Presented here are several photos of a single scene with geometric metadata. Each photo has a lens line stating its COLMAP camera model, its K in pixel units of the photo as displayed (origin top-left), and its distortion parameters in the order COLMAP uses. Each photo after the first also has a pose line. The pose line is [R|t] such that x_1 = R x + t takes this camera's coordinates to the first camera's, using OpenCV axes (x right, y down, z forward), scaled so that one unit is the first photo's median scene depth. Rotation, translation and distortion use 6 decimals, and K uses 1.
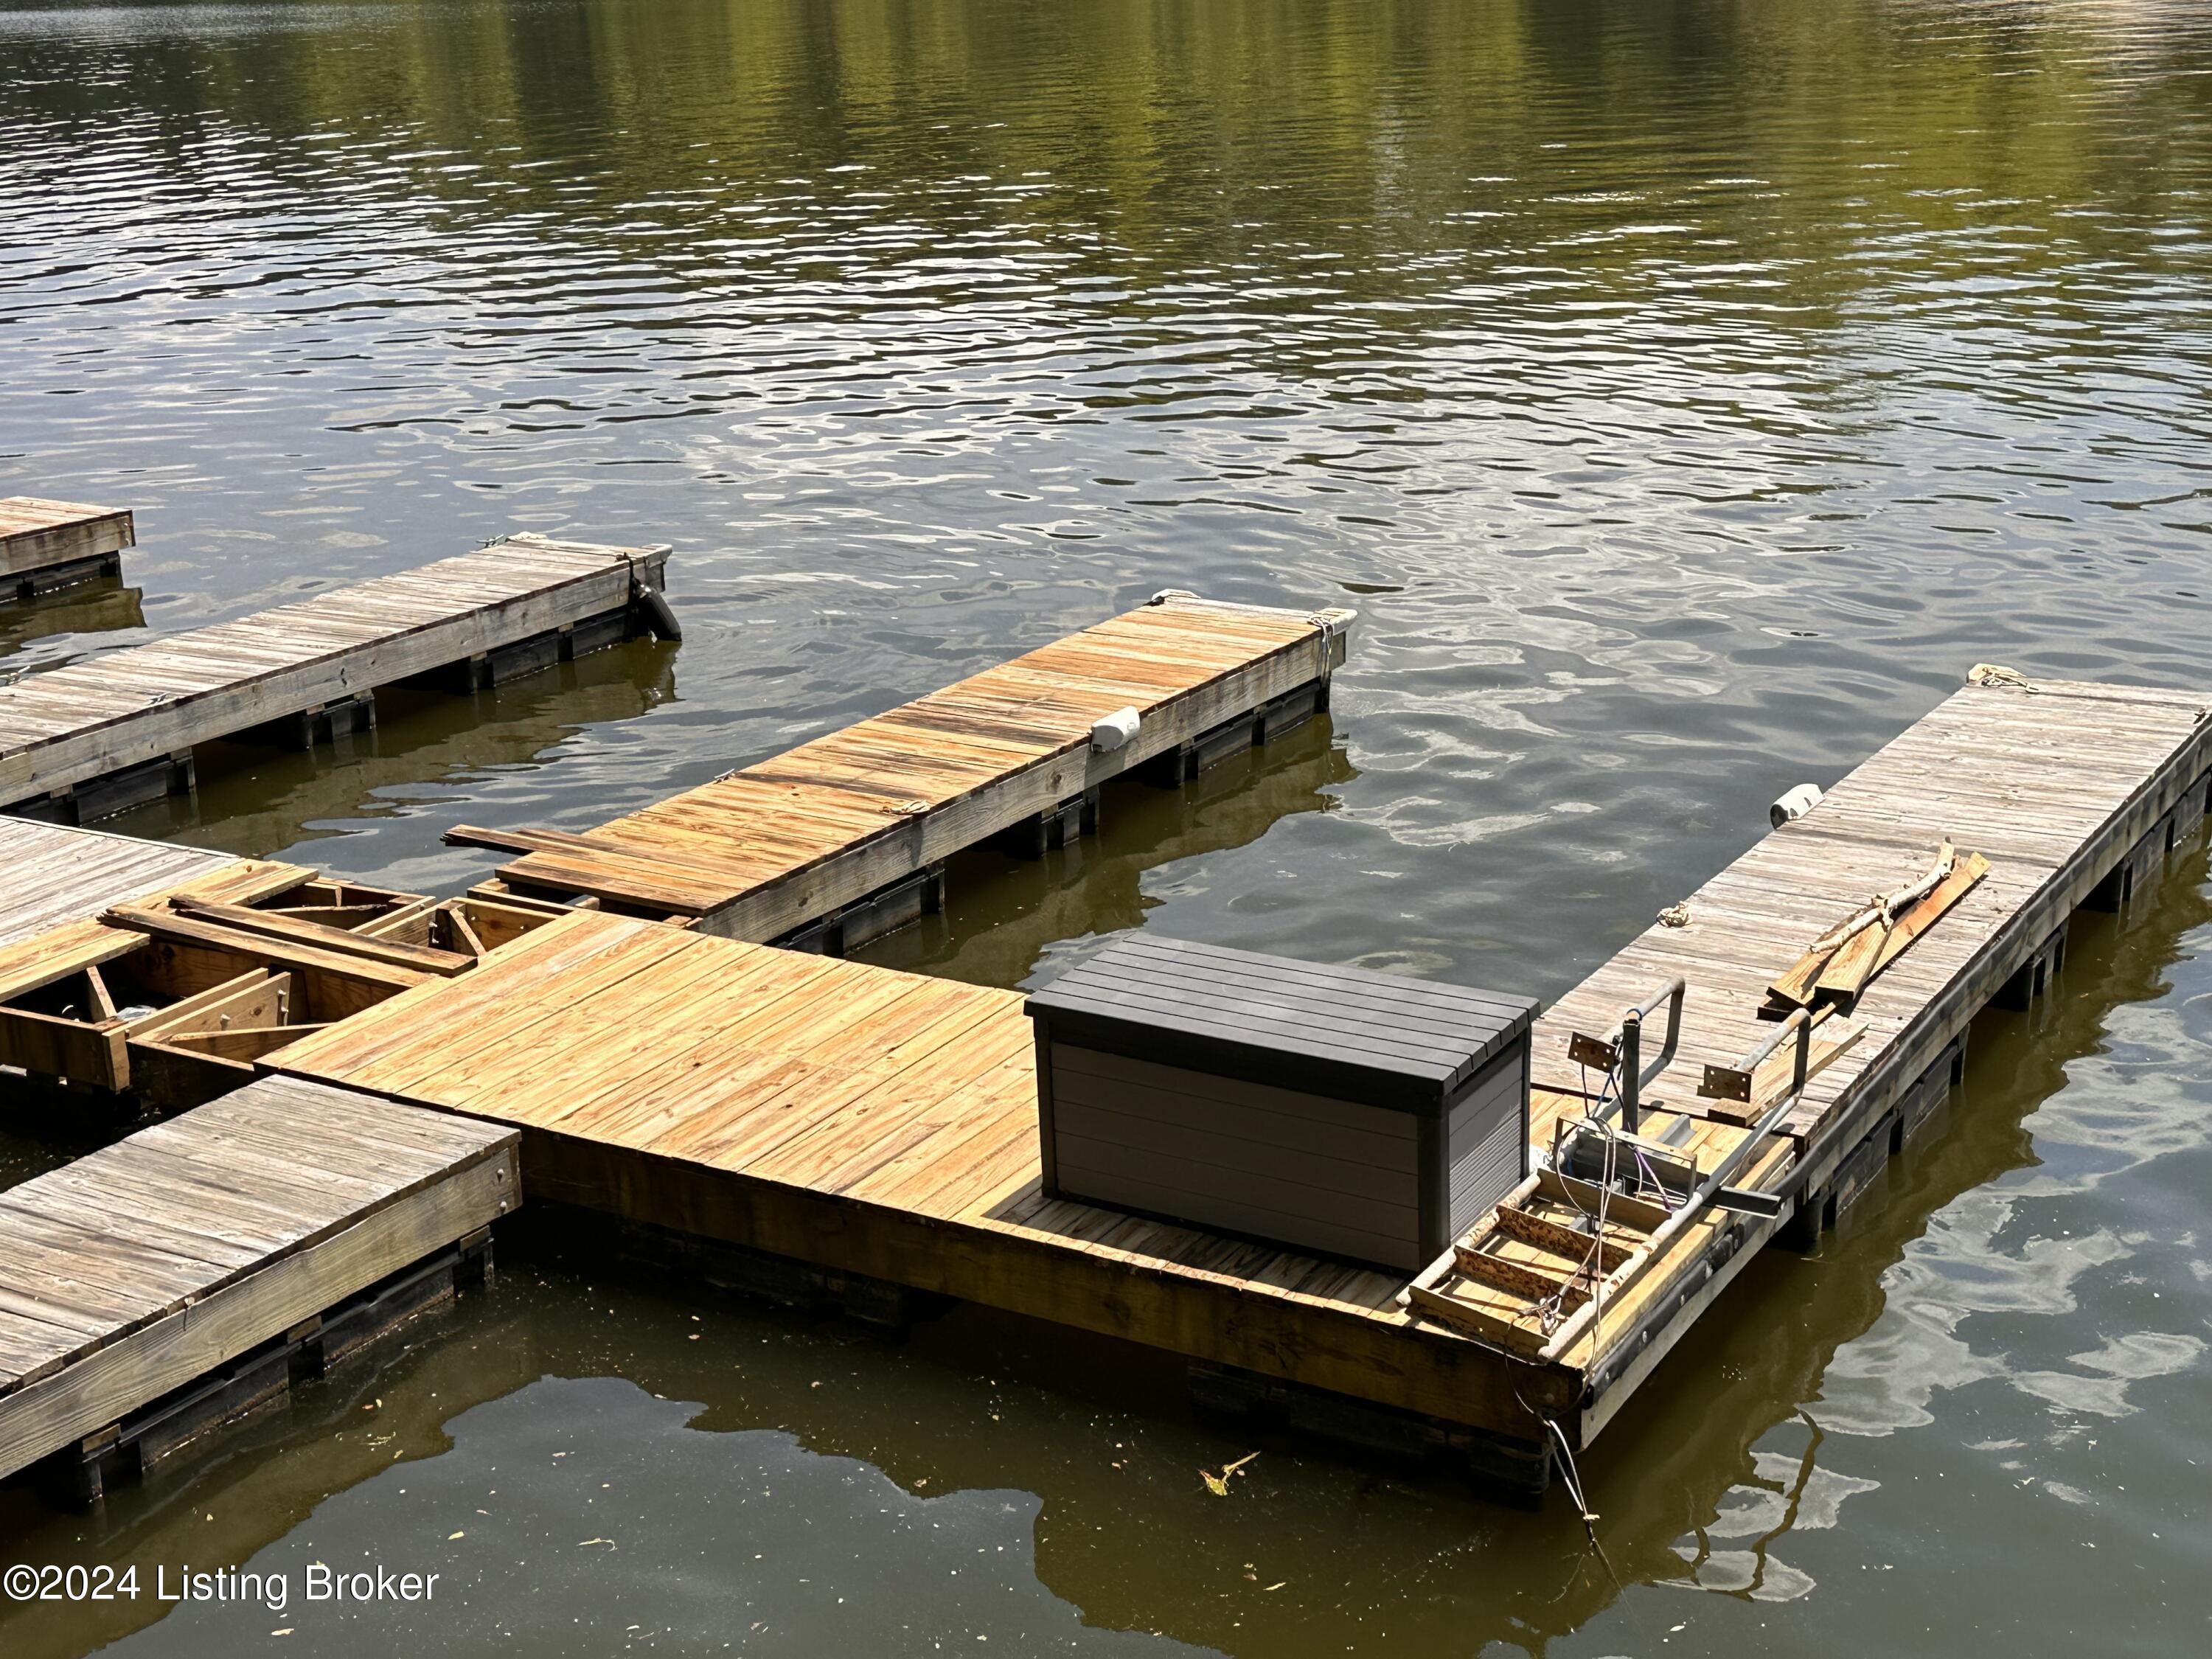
lens RADIAL K [[3069.9, 0, 1106.0], [0, 3069.9, 829.5], [0, 0, 1]] dist [0.007537, 0.001519]
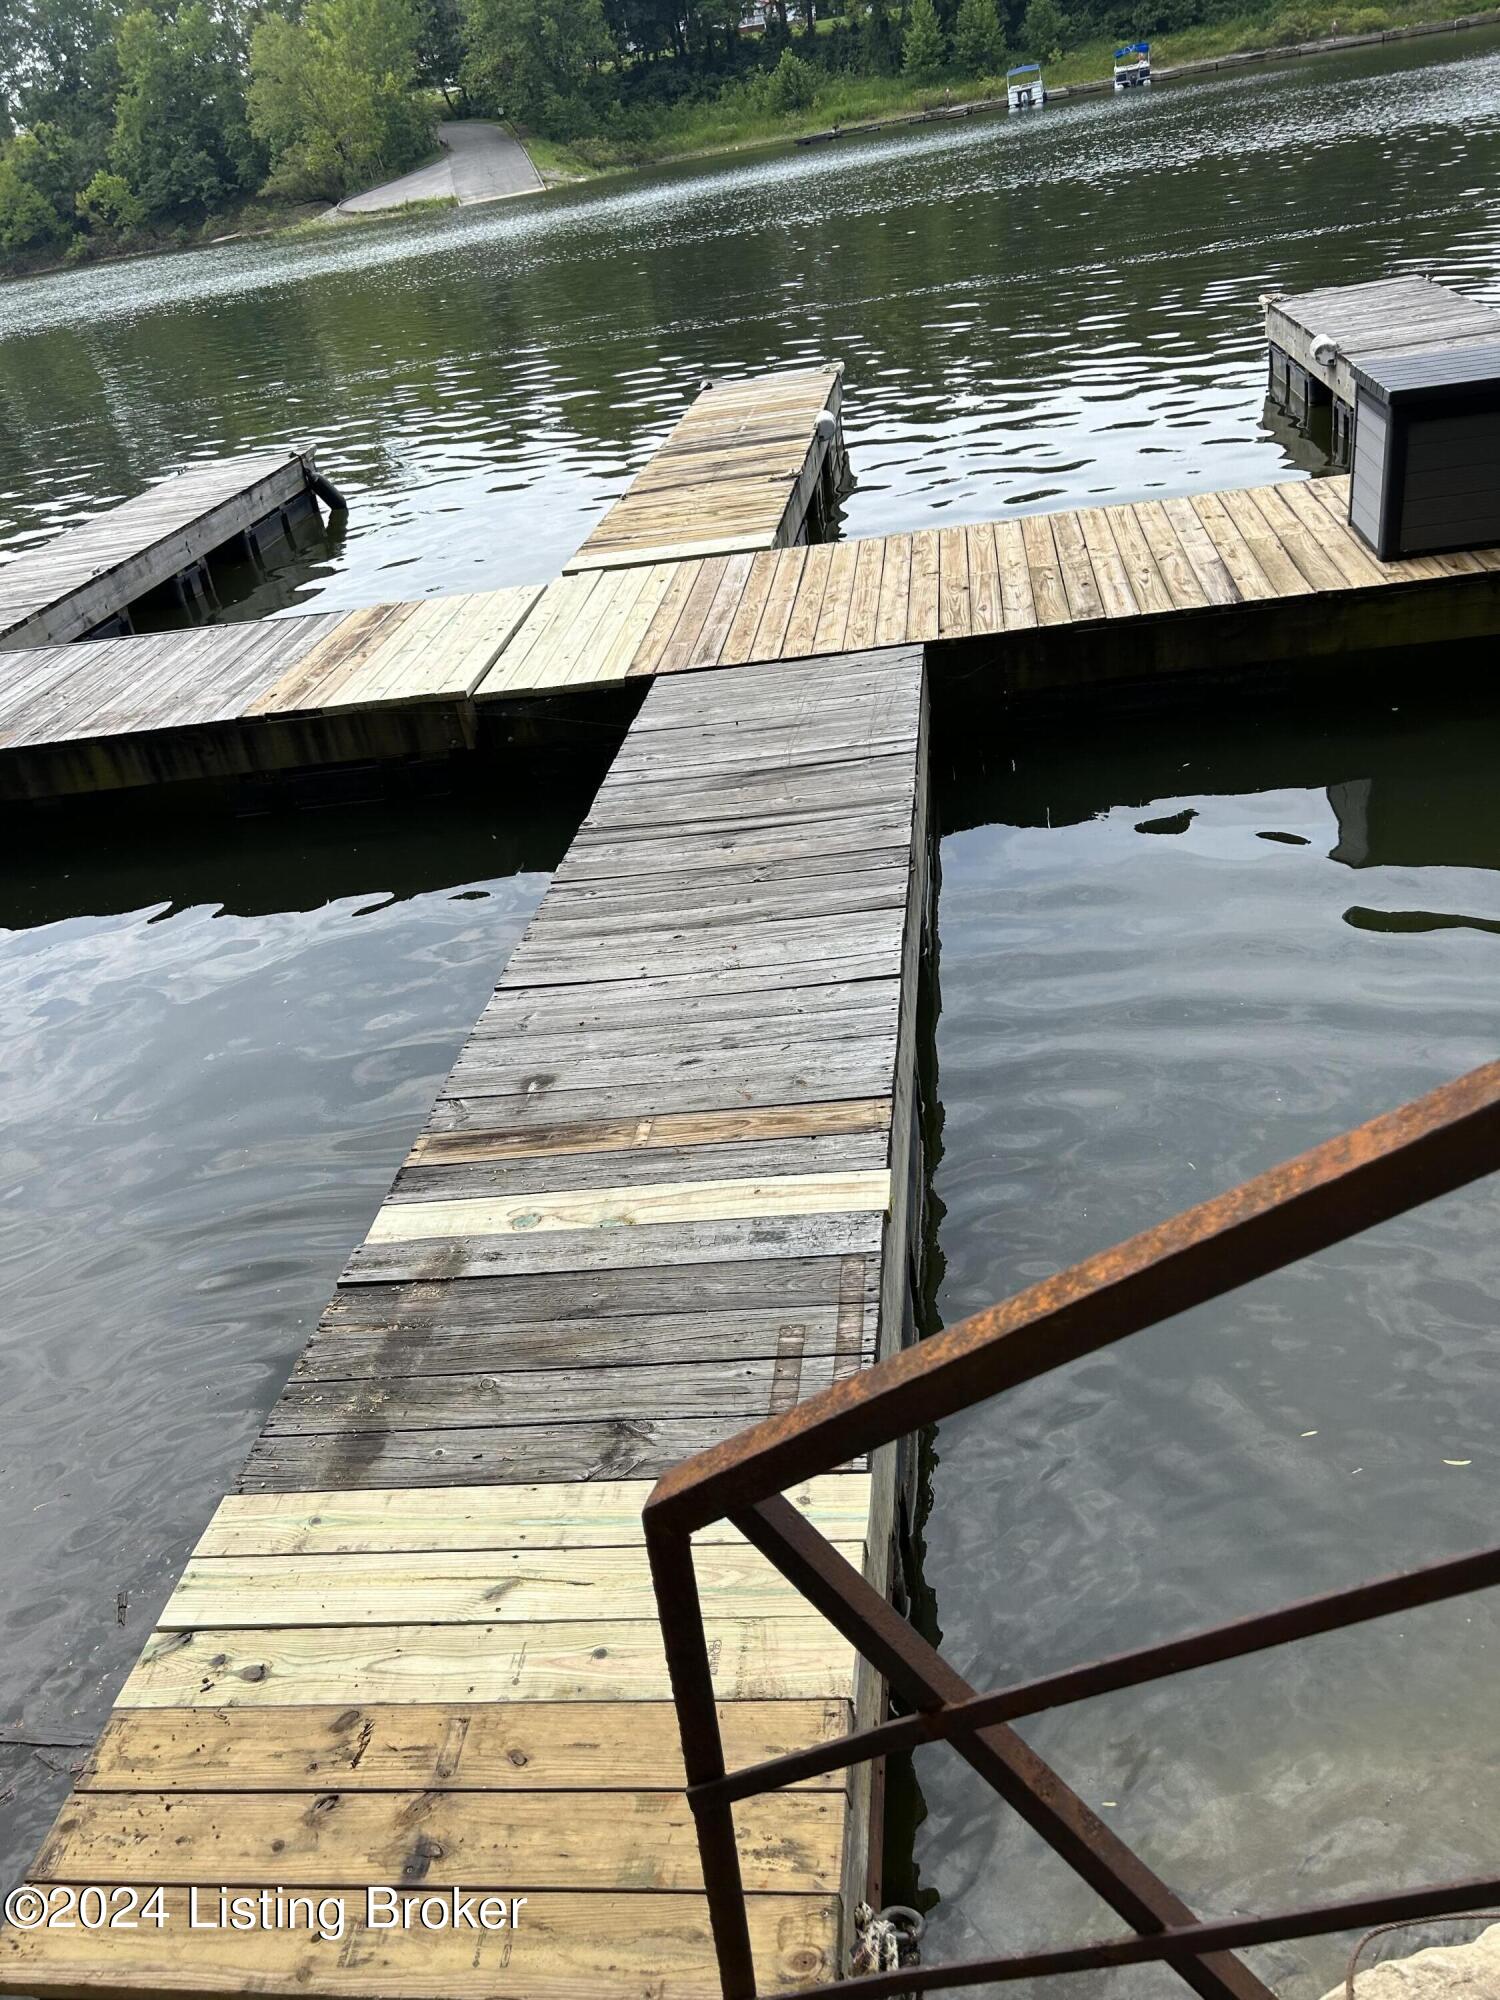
lens RADIAL K [[1617.6, 0, 750.0], [0, 1617.6, 1000.0], [0, 0, 1]] dist [-0.003017, -0.001693]
pose [[0.896662, -0.301130, 0.324529, -0.504364], [0.245491, 0.948212, 0.201562, 0.084950], [-0.368418, -0.101064, 0.924150, 0.411086]]
